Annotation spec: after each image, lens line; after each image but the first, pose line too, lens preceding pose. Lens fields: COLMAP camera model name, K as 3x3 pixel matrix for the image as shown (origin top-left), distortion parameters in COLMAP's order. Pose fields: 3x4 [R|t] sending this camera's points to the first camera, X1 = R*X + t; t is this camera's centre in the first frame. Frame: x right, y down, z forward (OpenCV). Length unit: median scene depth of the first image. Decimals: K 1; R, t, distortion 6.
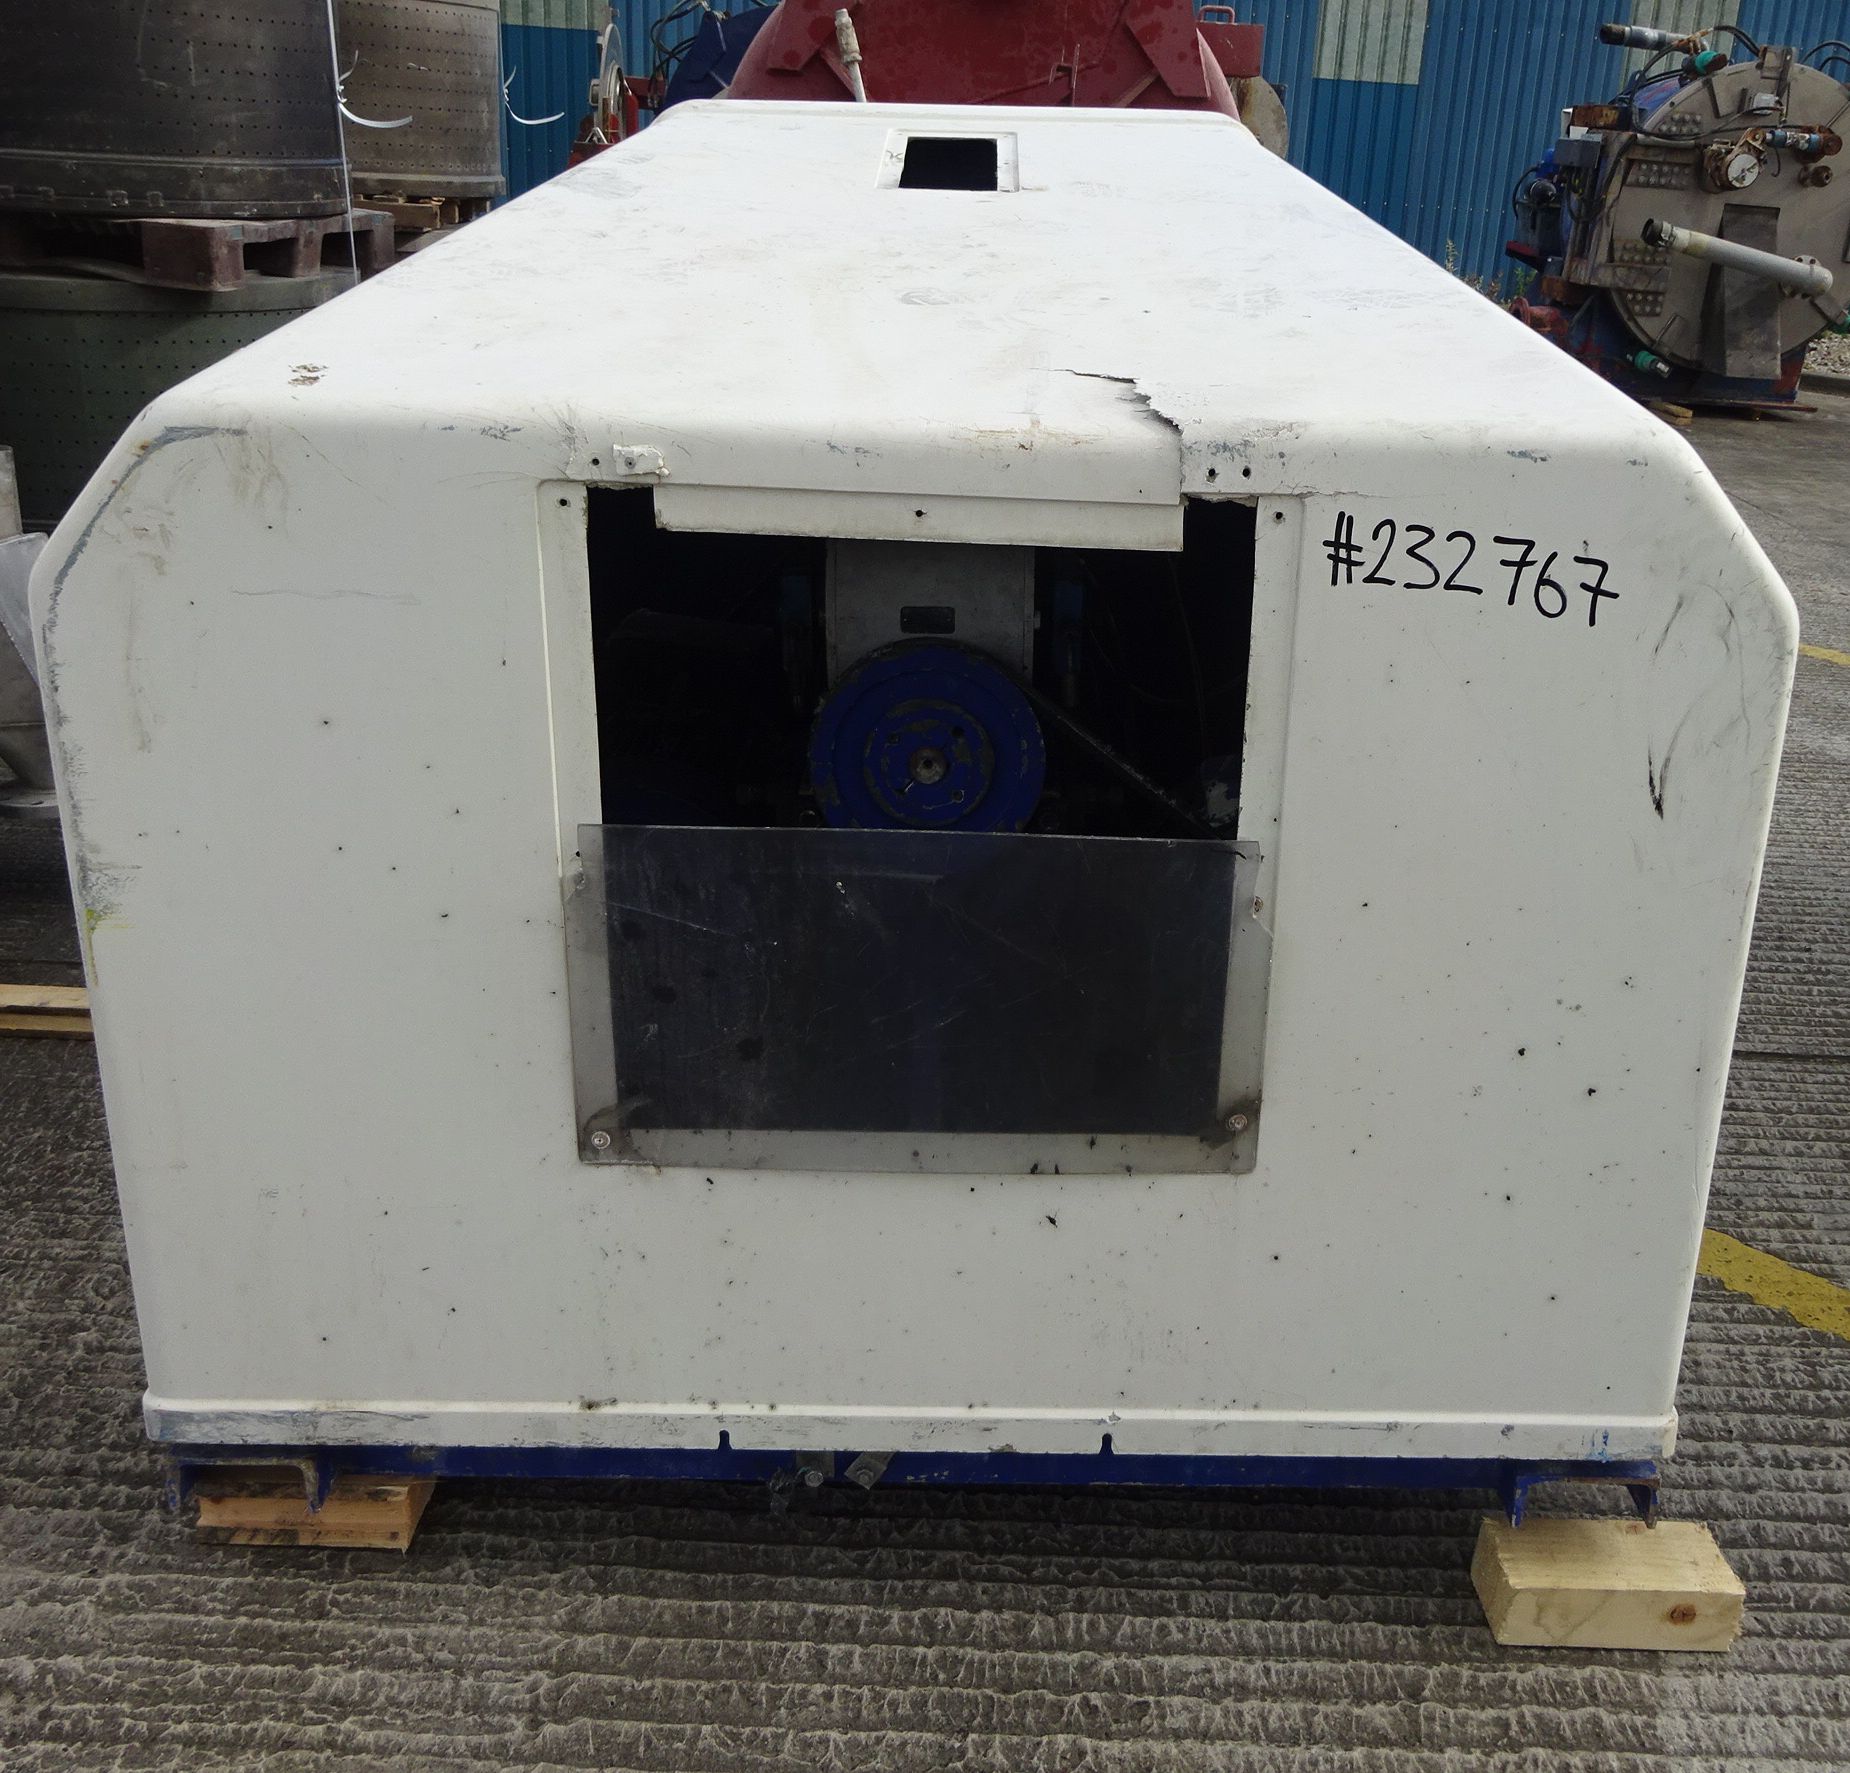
lens RADIAL K [[1934.0, 0, 1029.3], [0, 1934.0, 881.8], [0, 0, 1]] dist [-0.021927, 0.061350]
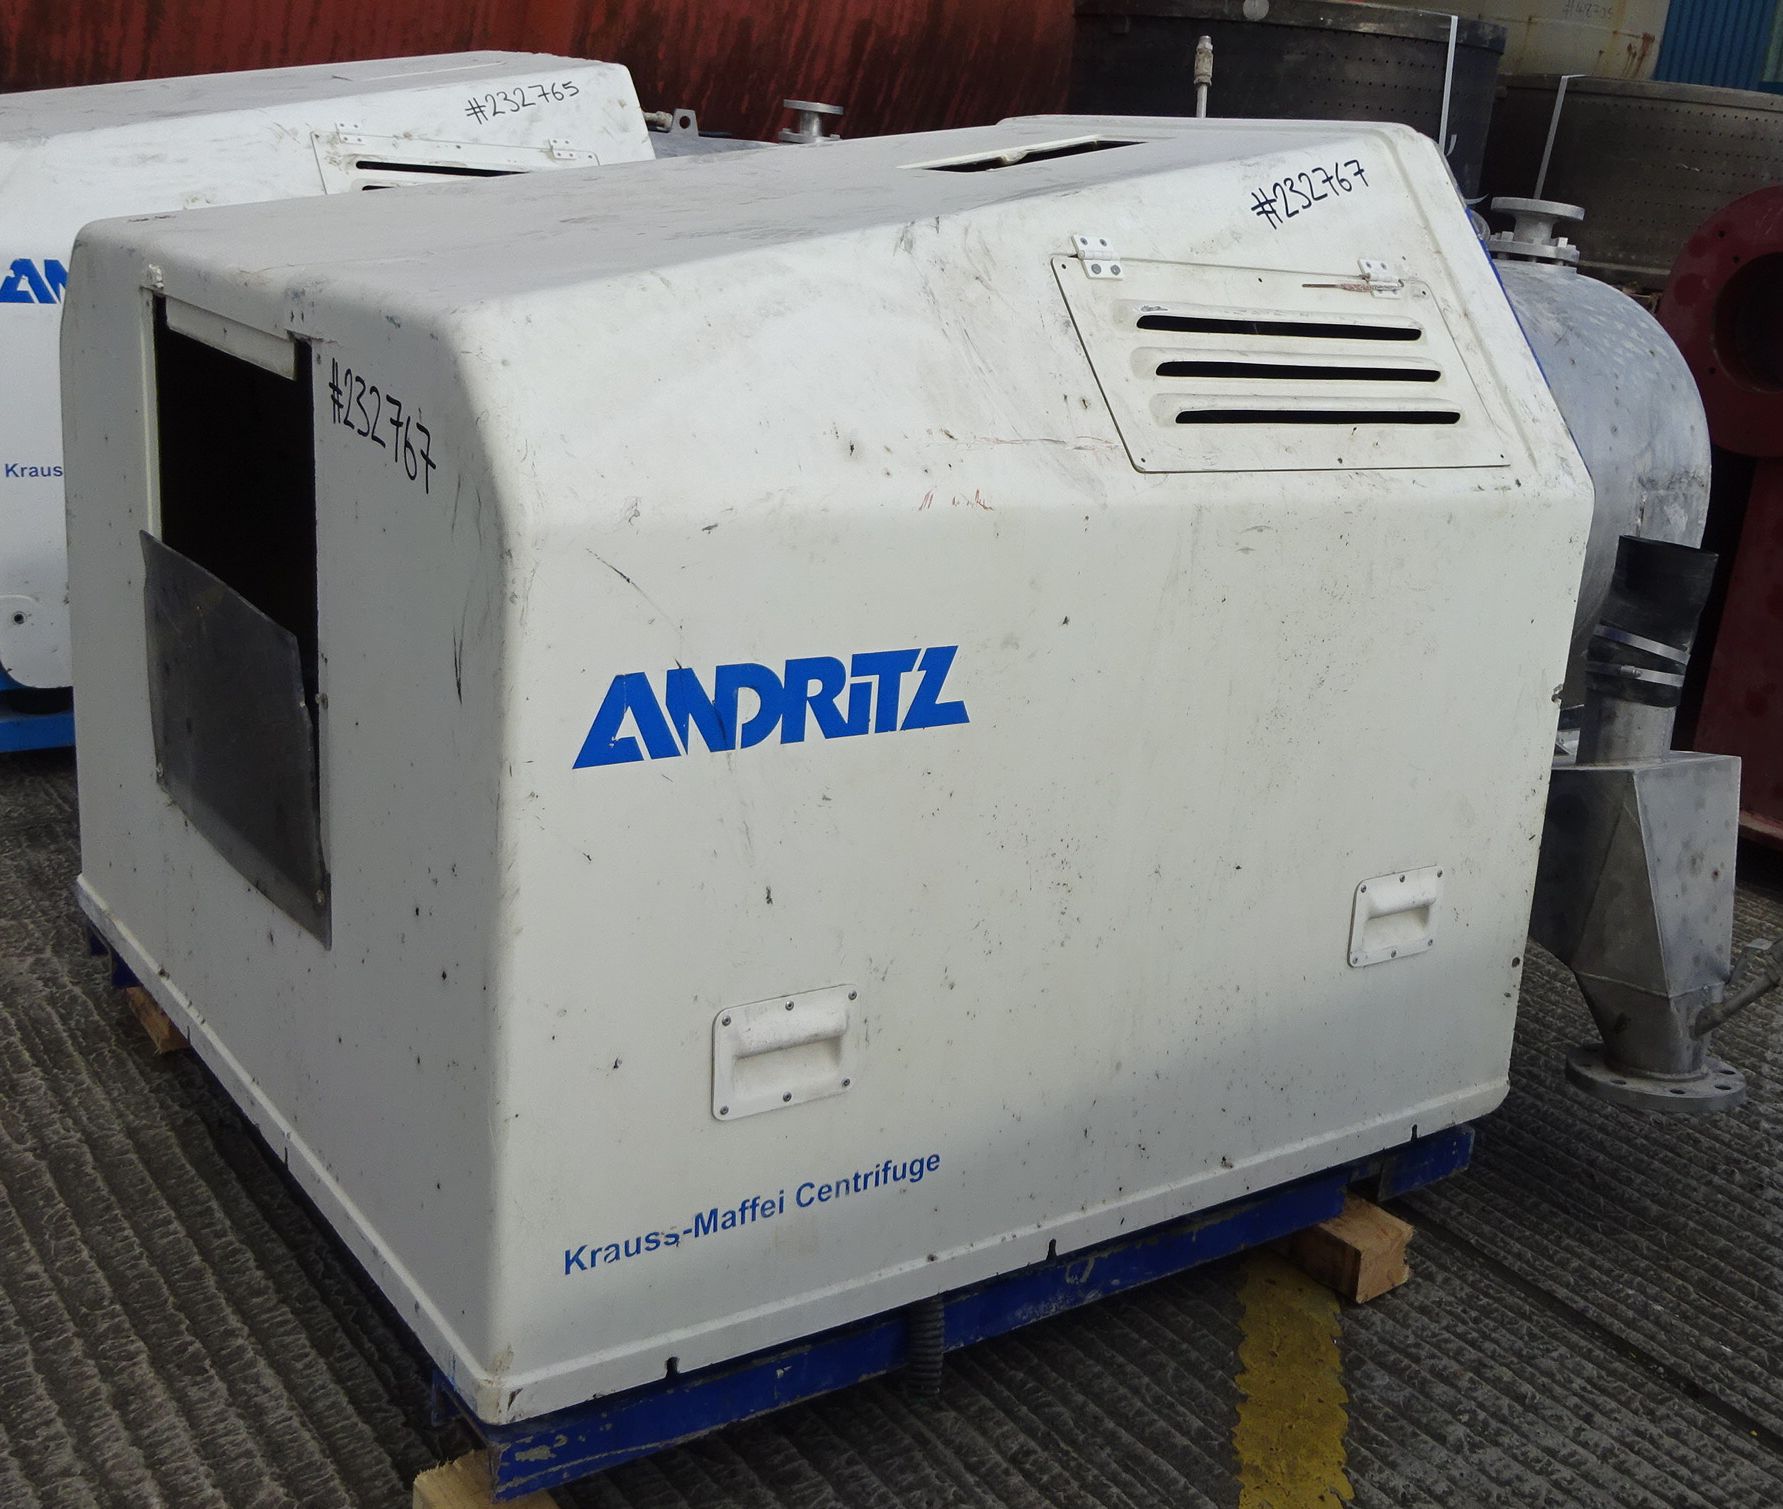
lens RADIAL K [[1932.1, 0, 978.5], [0, 1932.1, 799.3], [0, 0, 1]] dist [0.006439, 0.002099]
pose [[0.588019, 0.260730, -0.765672, 1.146924], [-0.346024, 0.936714, 0.053235, -0.120234], [0.731095, 0.233638, 0.641025, 0.520173]]
